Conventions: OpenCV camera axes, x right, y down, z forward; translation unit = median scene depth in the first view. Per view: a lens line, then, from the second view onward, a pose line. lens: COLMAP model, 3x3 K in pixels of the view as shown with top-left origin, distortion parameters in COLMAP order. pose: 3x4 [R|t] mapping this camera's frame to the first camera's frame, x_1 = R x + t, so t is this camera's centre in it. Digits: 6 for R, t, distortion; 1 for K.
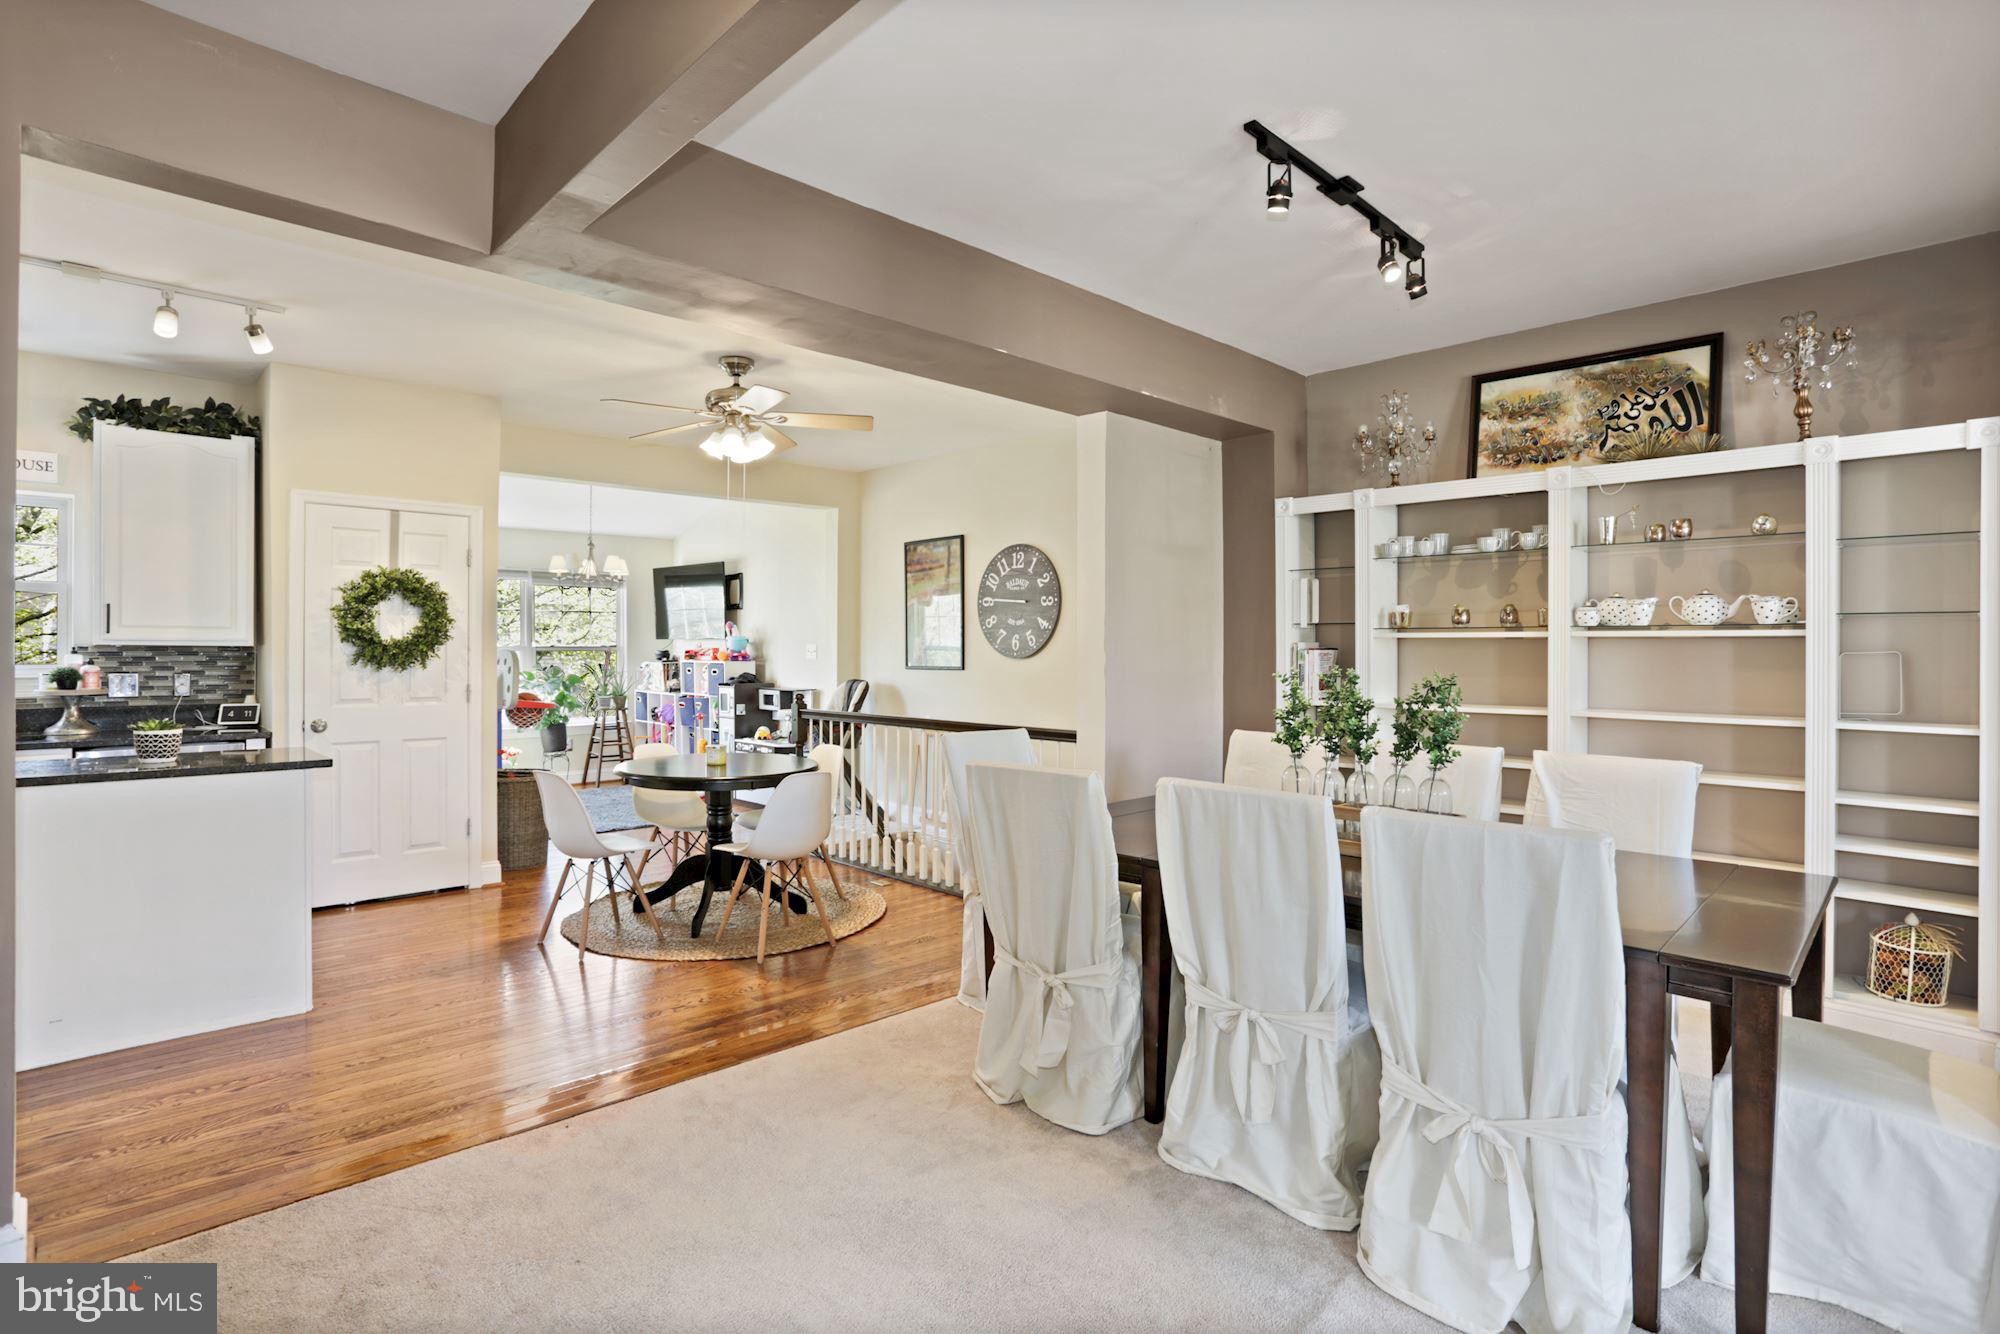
lens RADIAL K [[971.7, 0, 997.1], [0, 971.7, 653.7], [0, 0, 1]] dist [-0.057526, 0.026249]
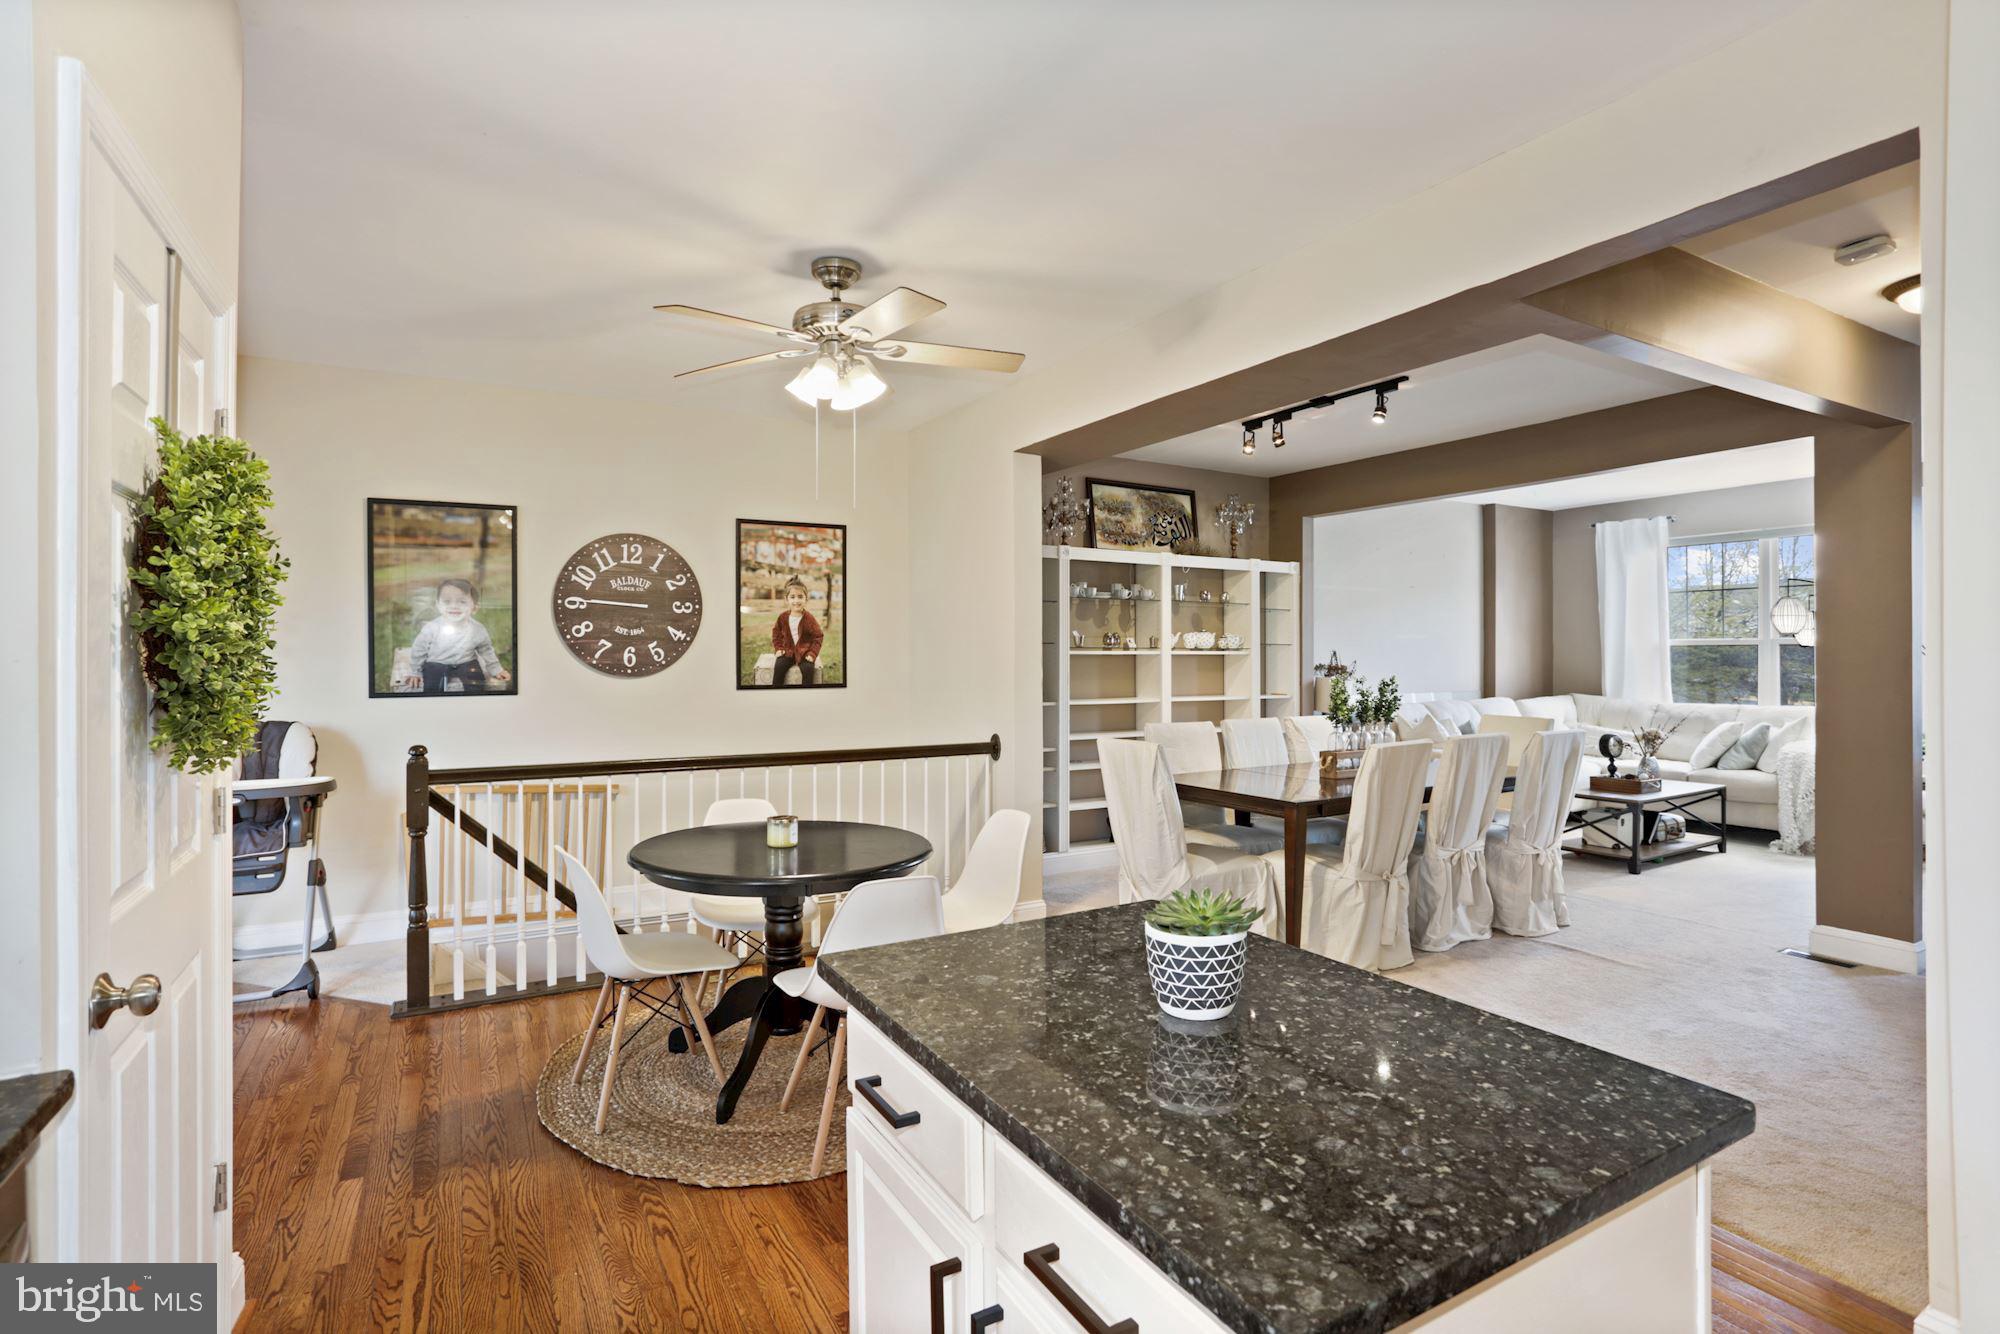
lens RADIAL K [[971.7, 0, 1001.7], [0, 971.7, 653.8], [0, 0, 1]] dist [-0.057526, 0.026249]
pose [[0.242804, -0.003303, 0.970070, -0.980296], [0.006065, 0.999980, 0.001887, -0.020455], [-0.970056, 0.005426, 0.242819, 0.755098]]
